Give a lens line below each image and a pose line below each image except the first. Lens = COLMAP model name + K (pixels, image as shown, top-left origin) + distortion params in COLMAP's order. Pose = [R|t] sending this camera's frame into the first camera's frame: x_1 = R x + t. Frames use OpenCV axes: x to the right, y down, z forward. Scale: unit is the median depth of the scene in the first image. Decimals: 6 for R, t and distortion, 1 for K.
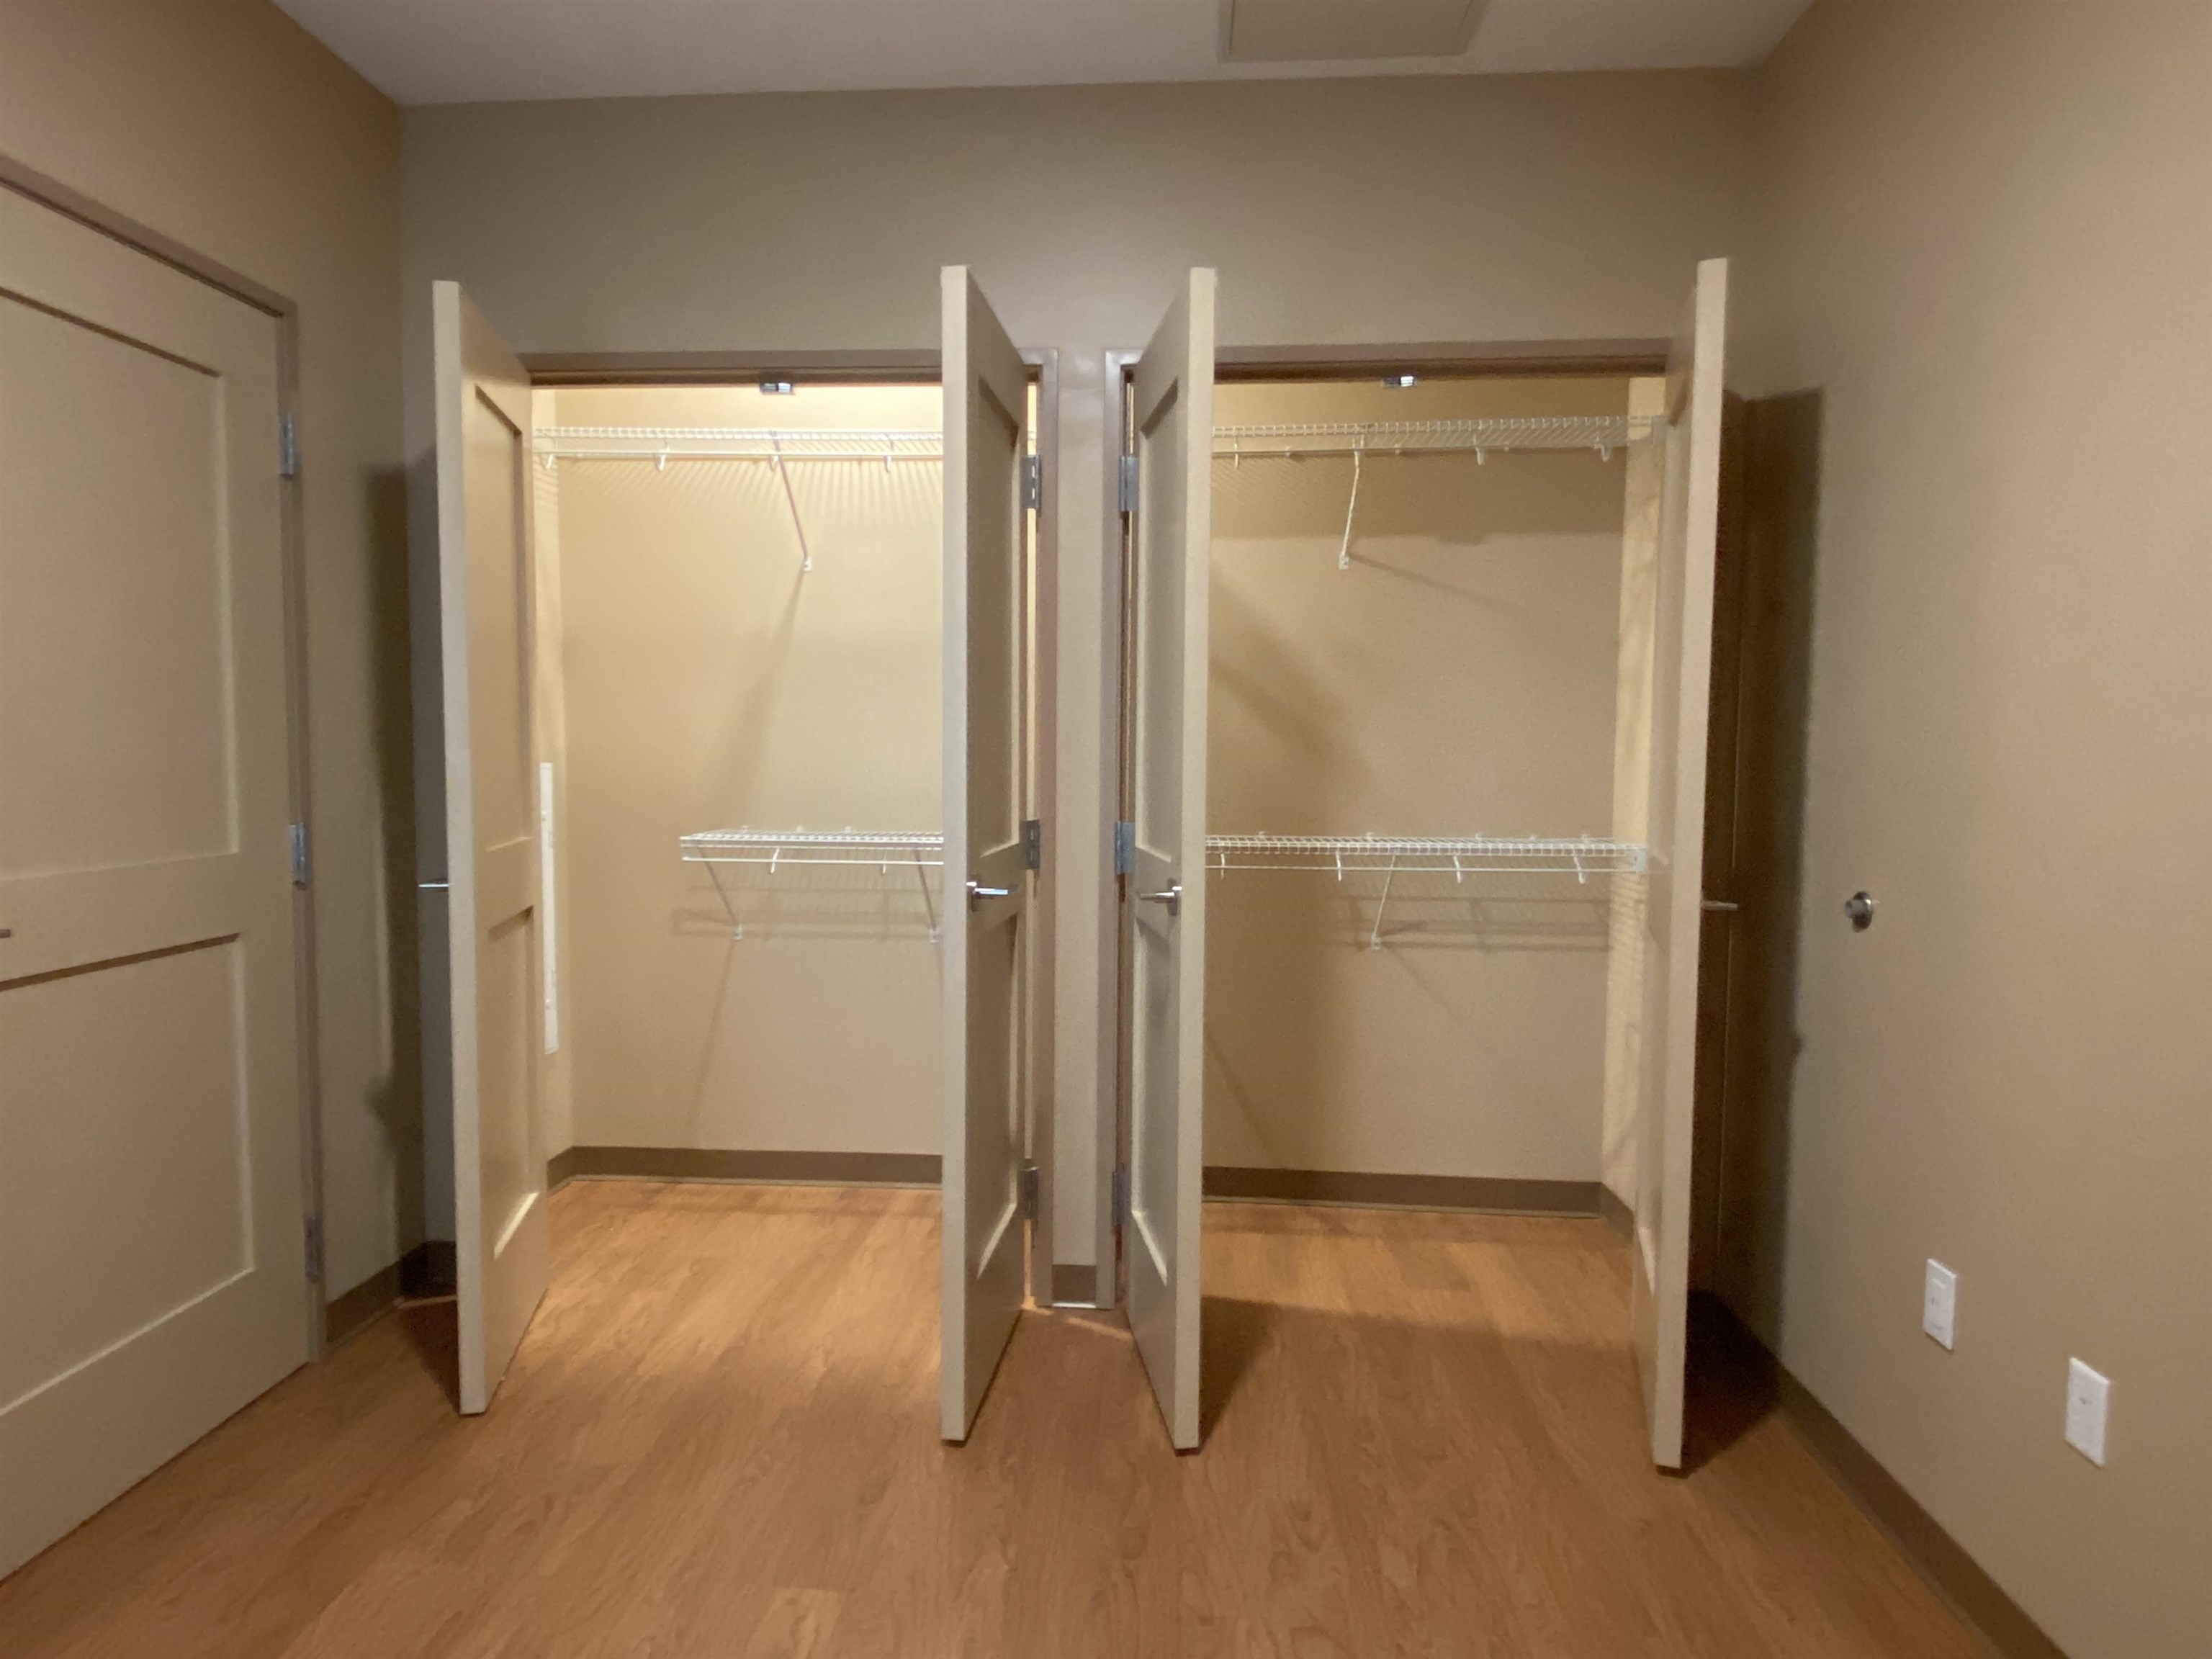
lens RADIAL K [[1276.8, 0, 1098.8], [0, 1276.8, 830.8], [0, 0, 1]] dist [-0.000998, -0.003266]
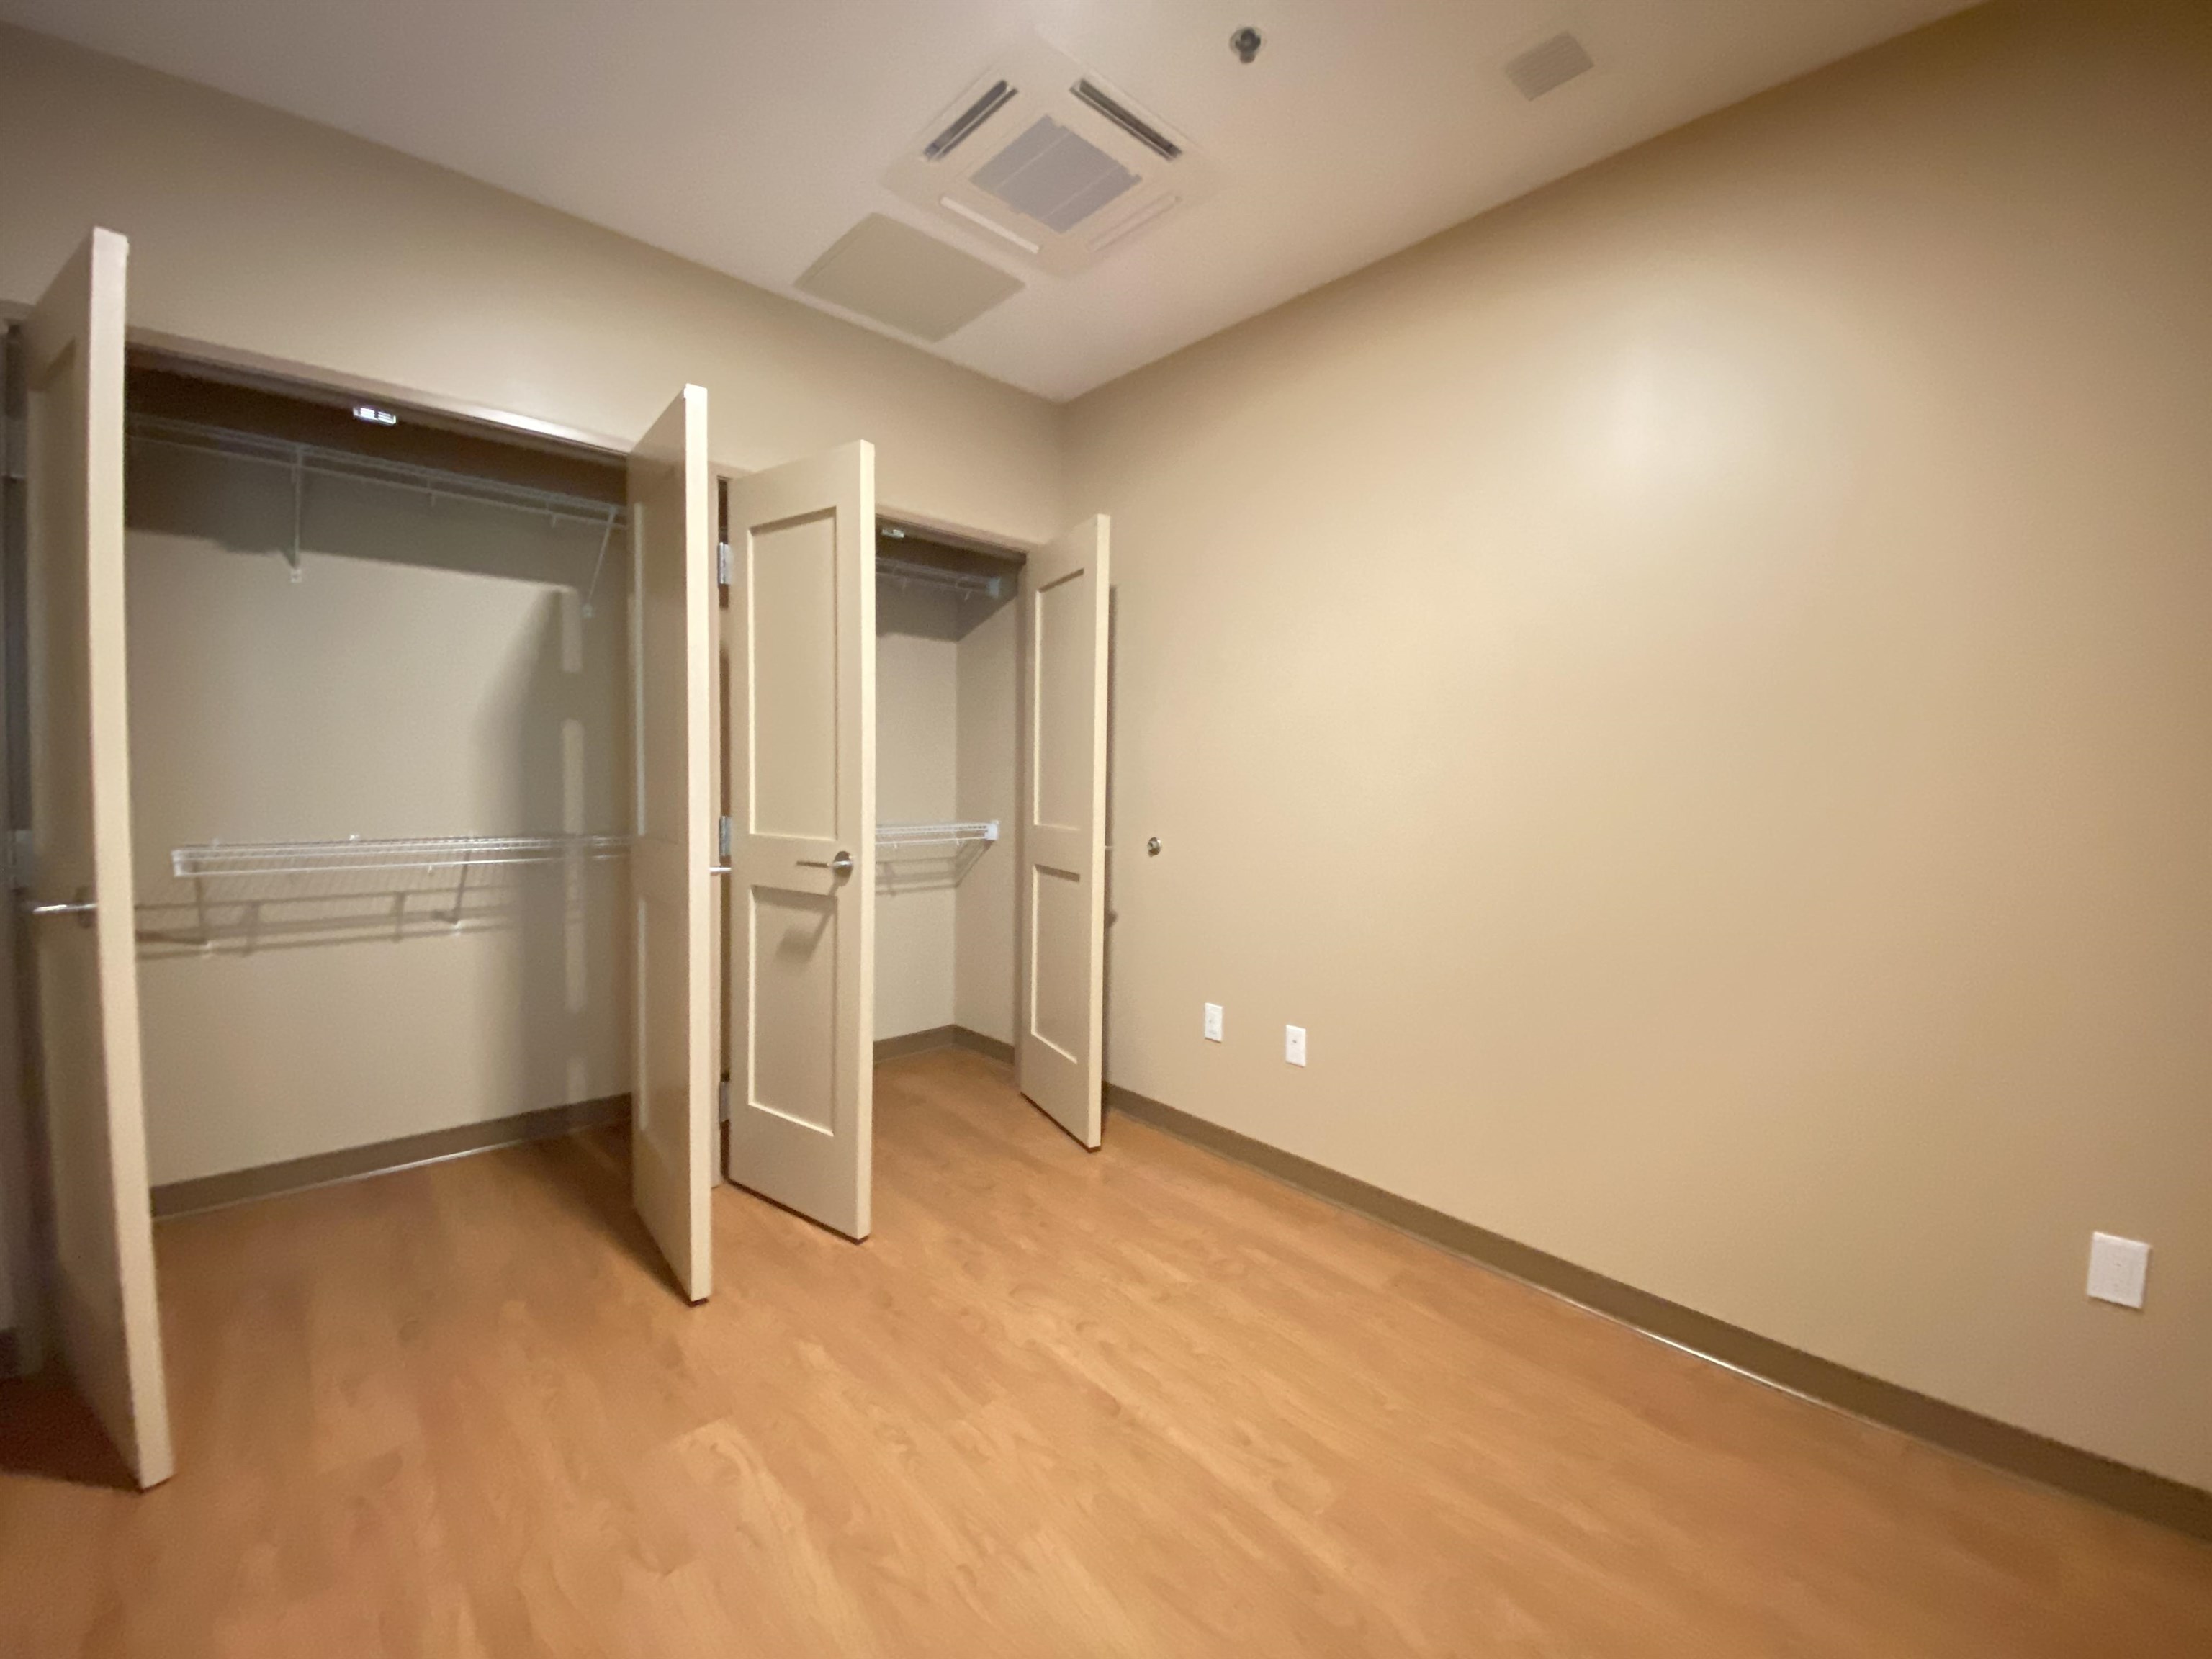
lens RADIAL K [[892.1, 0, 1125.8], [0, 892.1, 813.3], [0, 0, 1]] dist [-0.019942, -0.001904]
pose [[0.673846, -0.029231, 0.738294, -0.414377], [0.041329, 0.999144, 0.001837, 0.005473], [-0.737715, 0.029275, 0.674477, 0.067147]]
